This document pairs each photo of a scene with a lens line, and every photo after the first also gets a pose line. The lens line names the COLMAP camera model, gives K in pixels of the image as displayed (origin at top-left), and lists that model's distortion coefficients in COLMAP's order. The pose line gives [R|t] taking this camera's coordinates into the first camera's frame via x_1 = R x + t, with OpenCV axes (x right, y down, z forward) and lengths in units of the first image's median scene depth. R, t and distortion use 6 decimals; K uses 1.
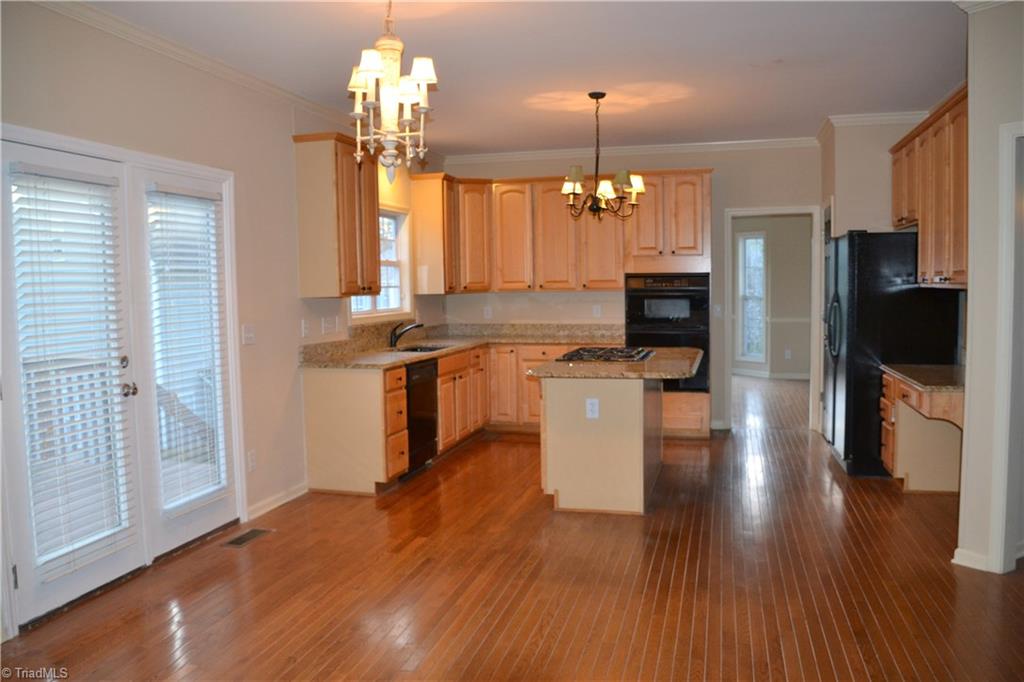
lens RADIAL K [[813.9, 0, 505.3], [0, 813.9, 348.3], [0, 0, 1]] dist [-0.151718, 0.092383]
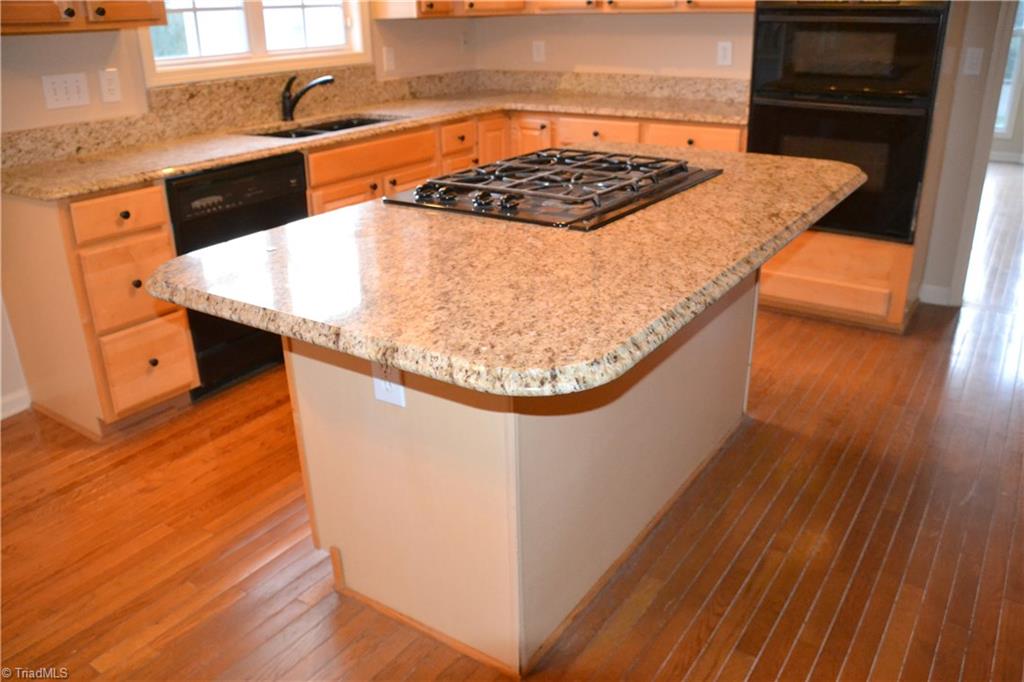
lens RADIAL K [[813.9, 0, 505.3], [0, 813.9, 348.3], [0, 0, 1]] dist [-0.151718, 0.092383]
pose [[0.946379, 0.119997, -0.299946, 0.192239], [-0.018106, 0.946699, 0.321609, -0.033772], [0.322551, -0.298933, 0.898109, 0.552017]]
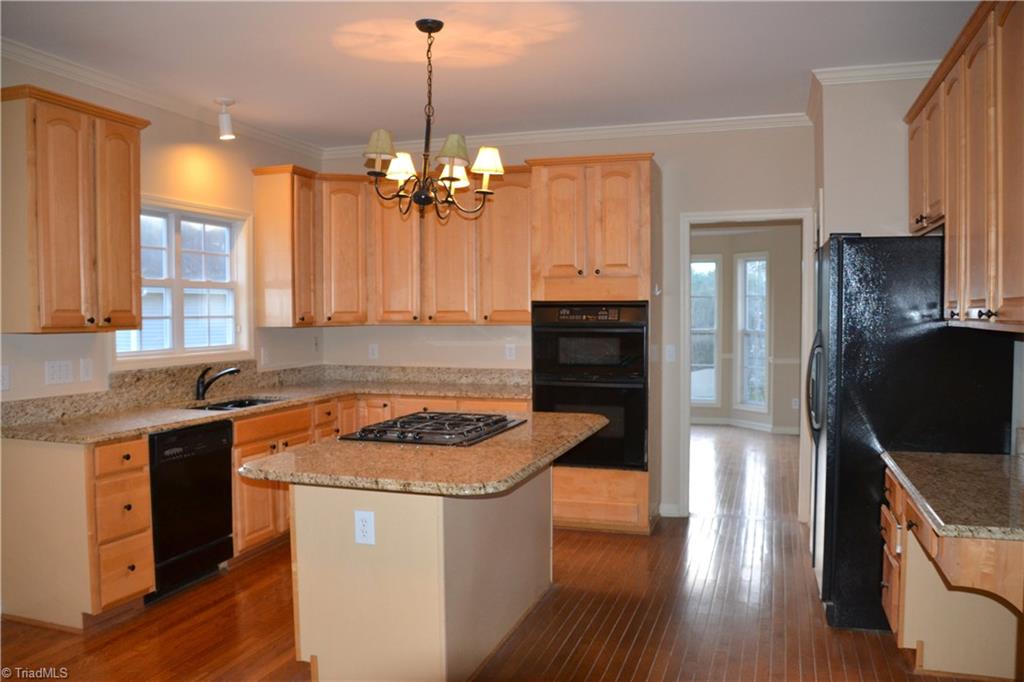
lens RADIAL K [[813.9, 0, 505.3], [0, 813.9, 348.3], [0, 0, 1]] dist [-0.151718, 0.092383]
pose [[0.998564, 0.013491, -0.051843, 0.182711], [-0.015265, 0.999306, -0.033972, -0.029309], [0.051349, 0.034714, 0.998077, 0.318111]]
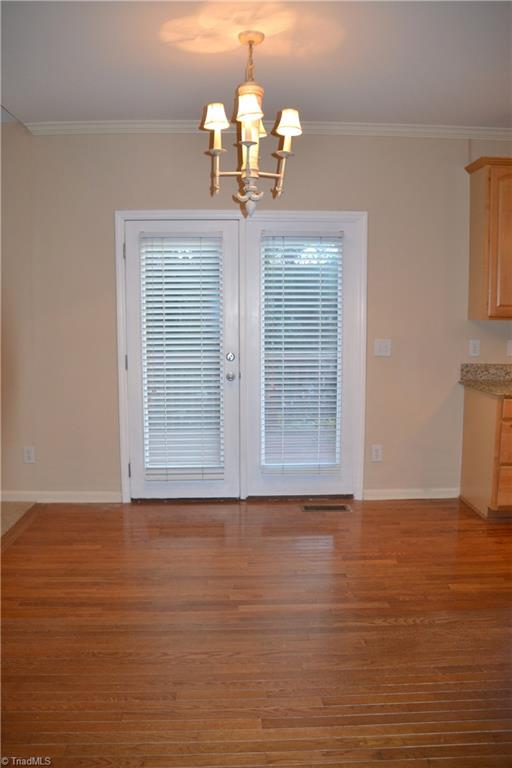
lens RADIAL K [[610.4, 0, 256.0], [0, 610.4, 384.0], [0, 0, 1]] dist [-0.151718, 0.092383]
pose [[0.299735, 0.126822, -0.945555, 0.365604], [-0.078733, 0.991032, 0.107964, -0.035457], [0.950768, 0.042086, 0.307032, 0.418643]]
